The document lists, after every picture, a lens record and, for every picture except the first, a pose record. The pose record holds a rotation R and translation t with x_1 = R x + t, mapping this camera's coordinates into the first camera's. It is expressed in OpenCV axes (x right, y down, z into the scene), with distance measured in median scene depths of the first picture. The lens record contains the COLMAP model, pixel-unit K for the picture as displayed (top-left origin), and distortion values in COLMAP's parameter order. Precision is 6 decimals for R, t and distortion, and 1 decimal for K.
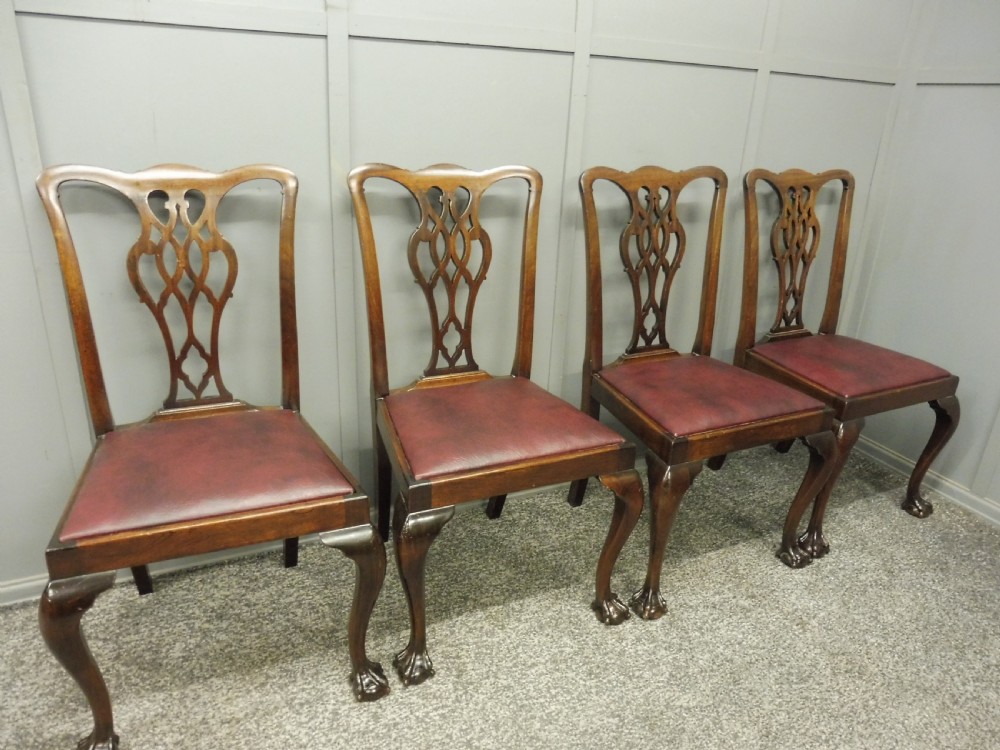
lens RADIAL K [[730.1, 0, 497.7], [0, 730.1, 379.3], [0, 0, 1]] dist [-0.068278, 0.037053]
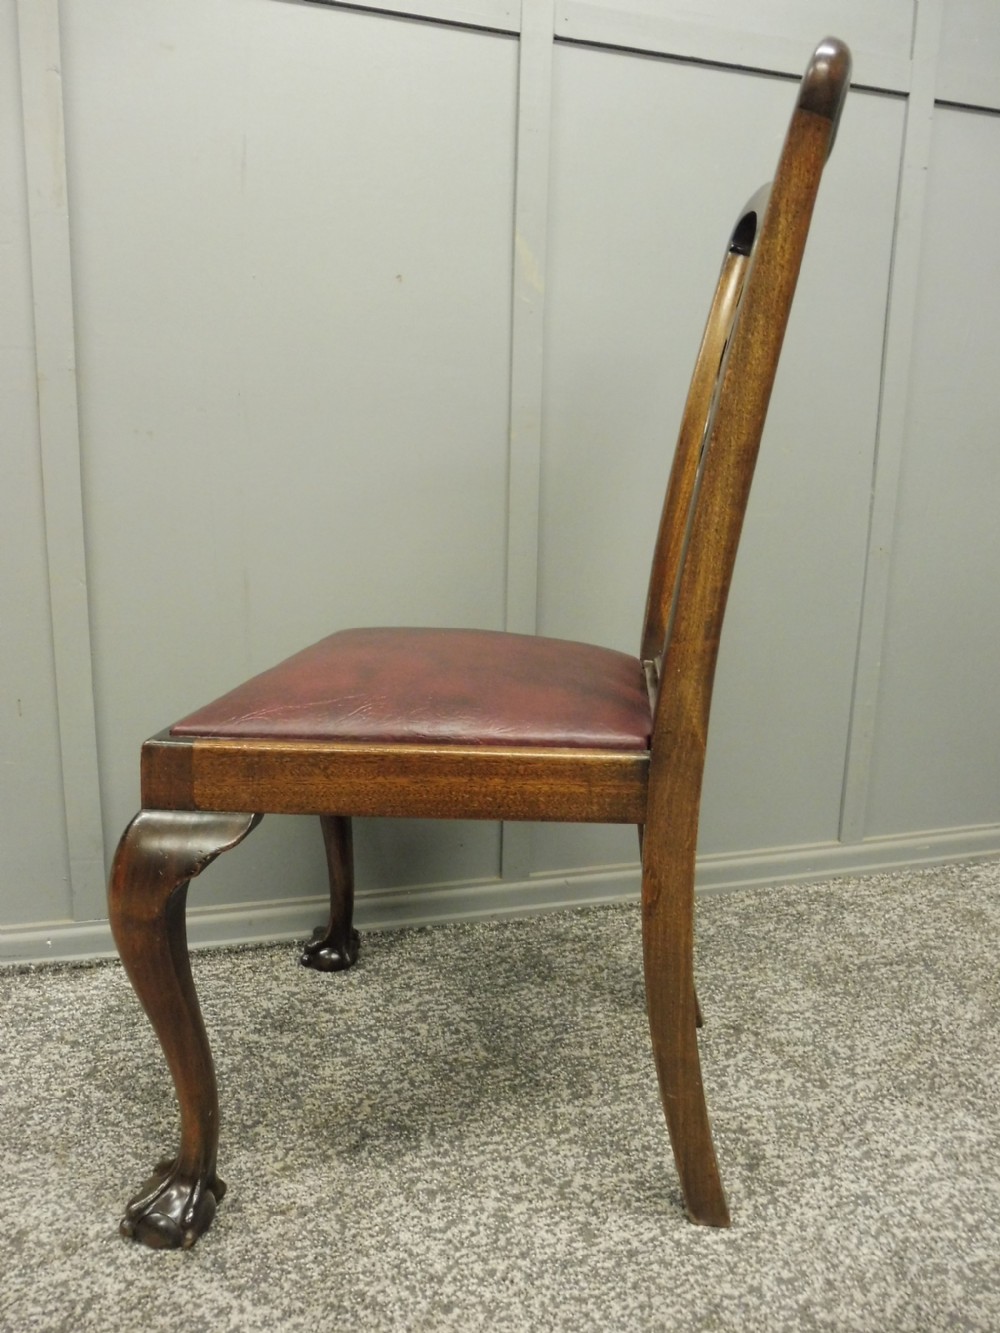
lens RADIAL K [[973.3, 0, 486.8], [0, 973.3, 671.3], [0, 0, 1]] dist [-0.068278, 0.037053]
pose [[0.985619, 0.006990, -0.168837, -0.119338], [-0.037638, 0.983125, -0.179019, 0.203358], [0.164737, 0.182799, 0.969250, 0.293262]]
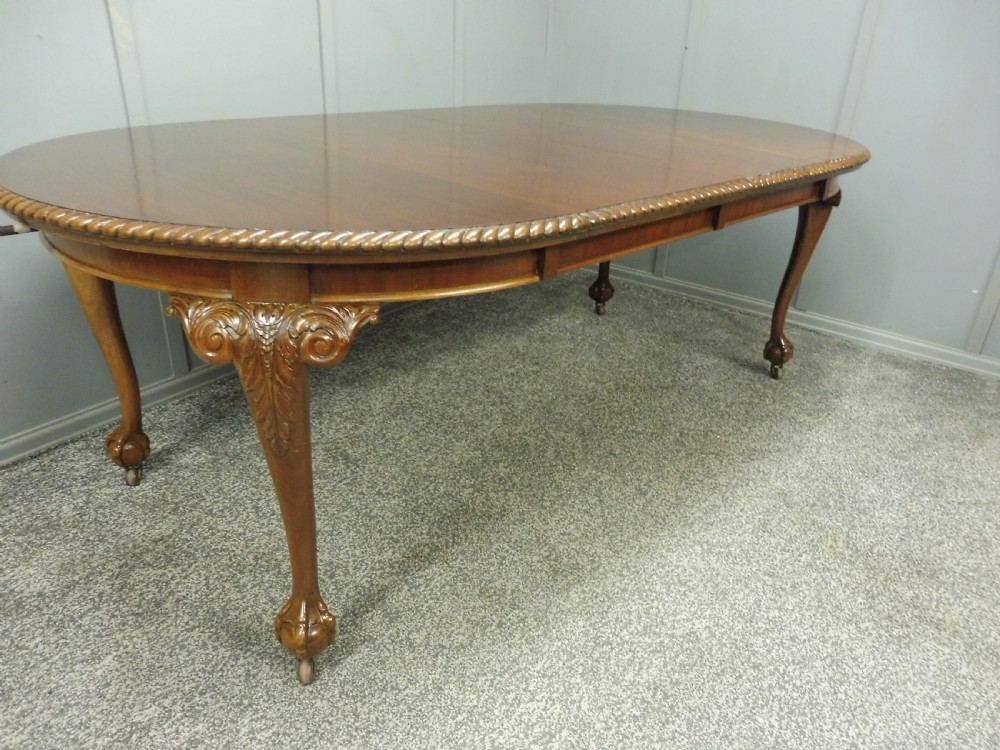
lens RADIAL K [[730.1, 0, 510.9], [0, 730.1, 387.7], [0, 0, 1]] dist [-0.068278, 0.037053]
pose [[0.879533, -0.221478, 0.421153, -0.281125], [0.174462, 0.973535, 0.147622, 0.167780], [-0.442702, -0.056363, 0.894896, -0.160651]]
